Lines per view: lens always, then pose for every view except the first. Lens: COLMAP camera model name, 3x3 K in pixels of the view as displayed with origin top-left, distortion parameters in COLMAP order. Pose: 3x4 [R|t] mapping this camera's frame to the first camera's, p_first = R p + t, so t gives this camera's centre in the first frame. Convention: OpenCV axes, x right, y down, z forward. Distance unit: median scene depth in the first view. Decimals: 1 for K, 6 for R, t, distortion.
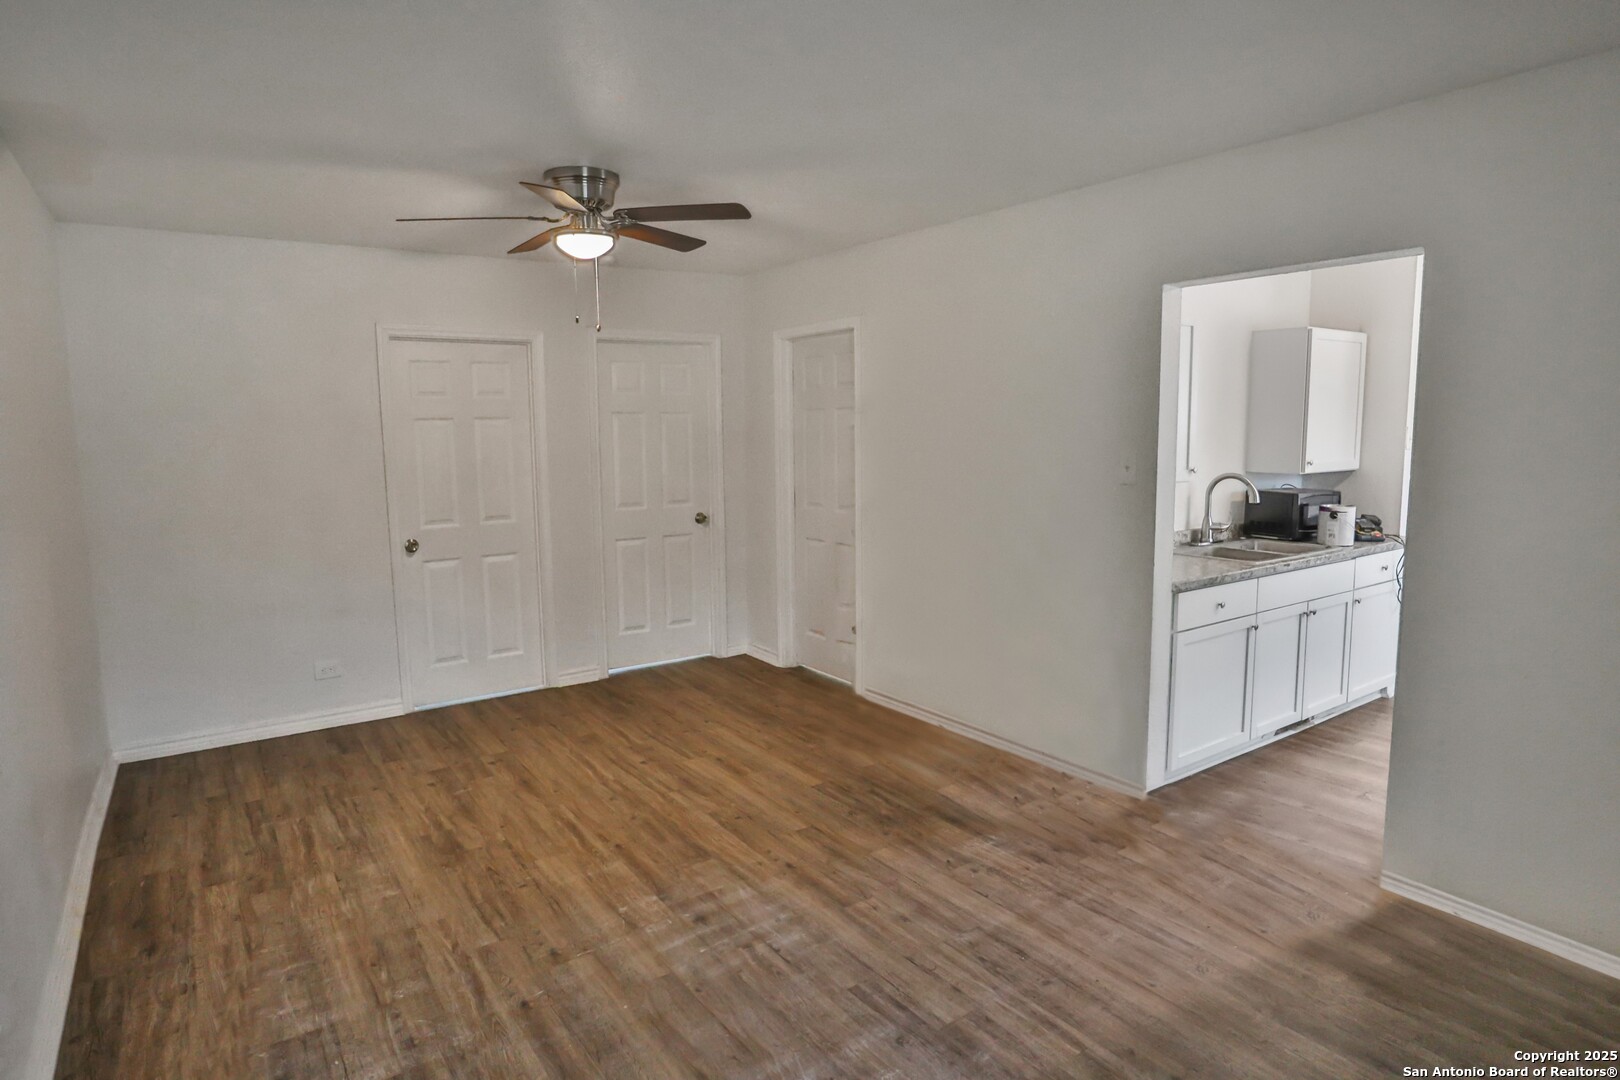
lens RADIAL K [[907.0, 0, 819.7], [0, 907.0, 537.4], [0, 0, 1]] dist [-0.061093, 0.028607]
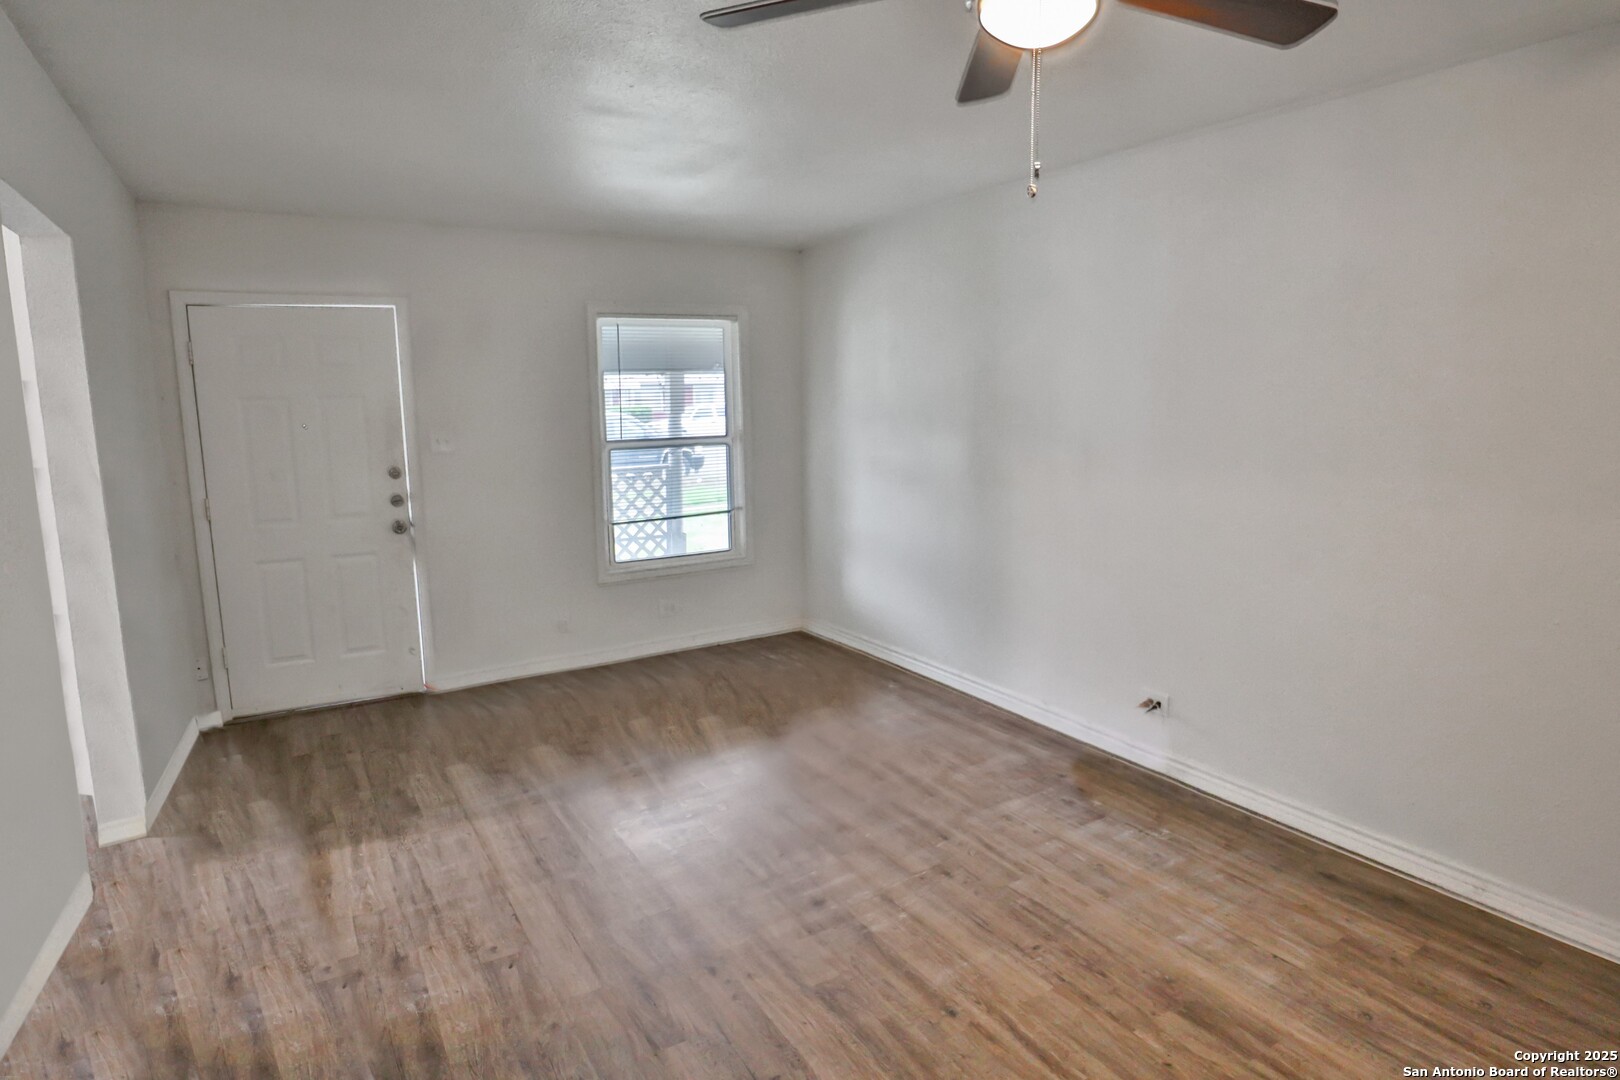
lens RADIAL K [[907.0, 0, 819.7], [0, 907.0, 537.4], [0, 0, 1]] dist [-0.061093, 0.028607]
pose [[-0.997795, 0.013248, 0.065029, -0.181014], [0.030915, 0.959849, 0.278810, -0.206524], [-0.058724, 0.280205, -0.958142, 1.627654]]
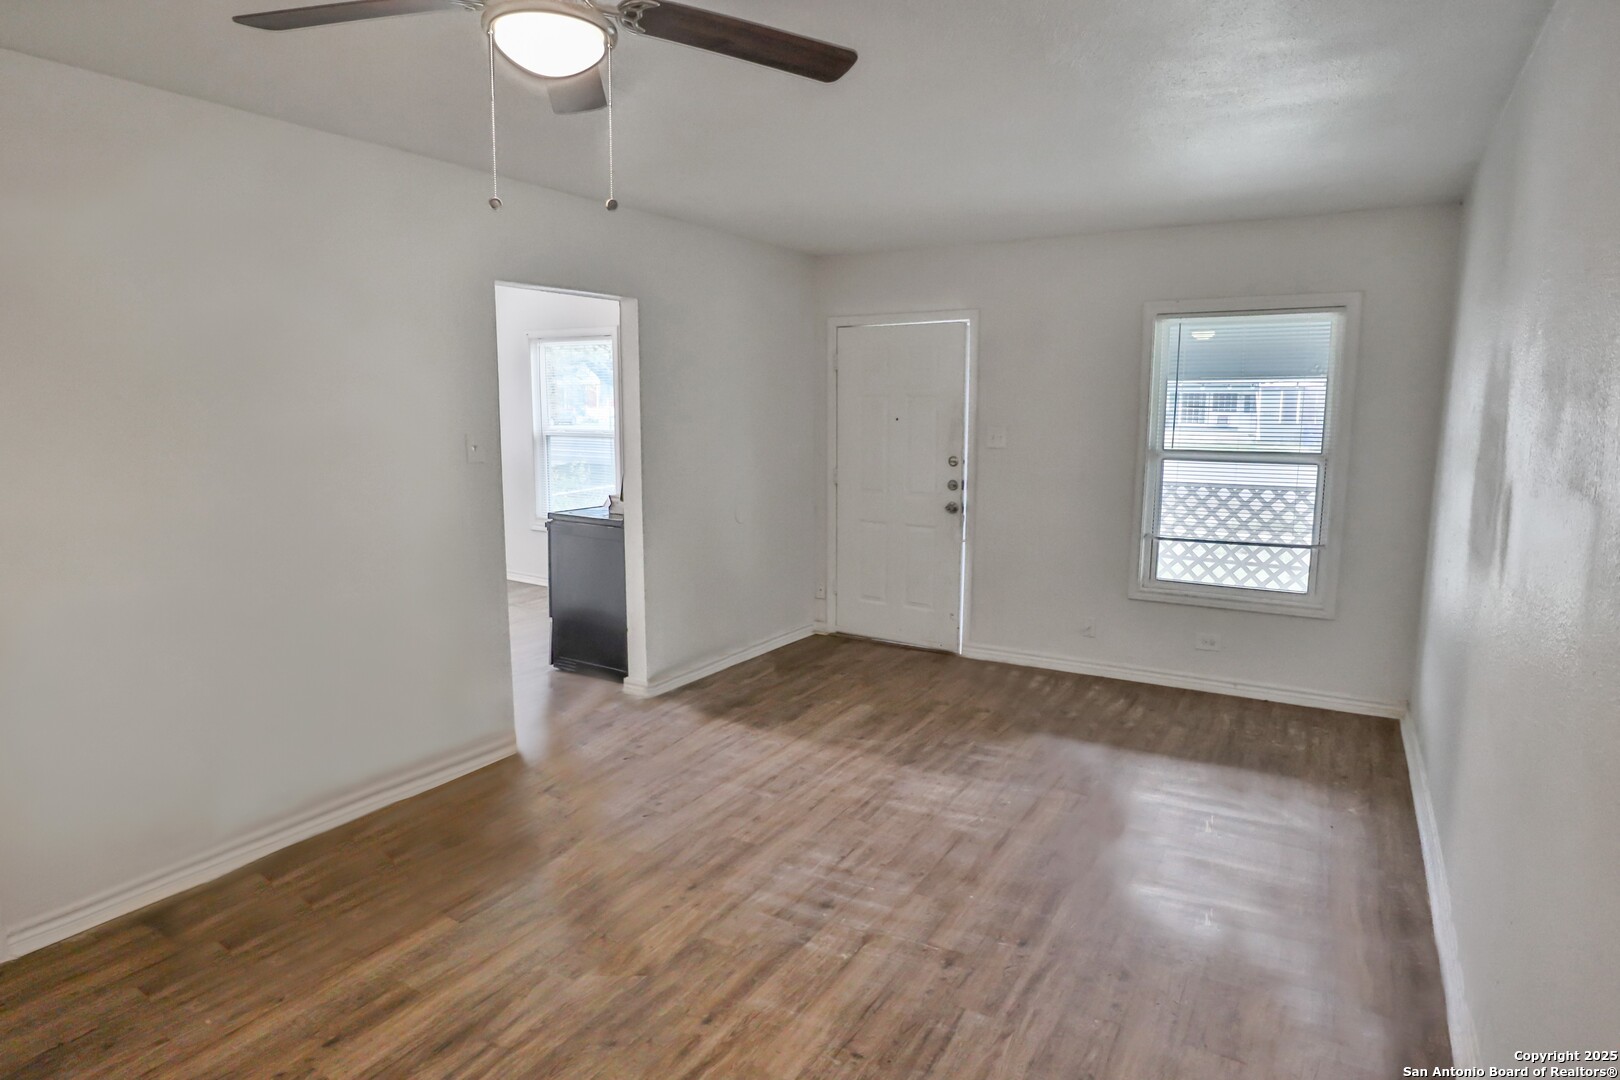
lens RADIAL K [[907.0, 0, 819.7], [0, 907.0, 537.4], [0, 0, 1]] dist [-0.061093, 0.028607]
pose [[-0.413887, -0.127601, 0.901341, -0.860514], [0.112450, 0.975378, 0.189718, -0.138990], [-0.903356, 0.179878, -0.389347, 1.172048]]
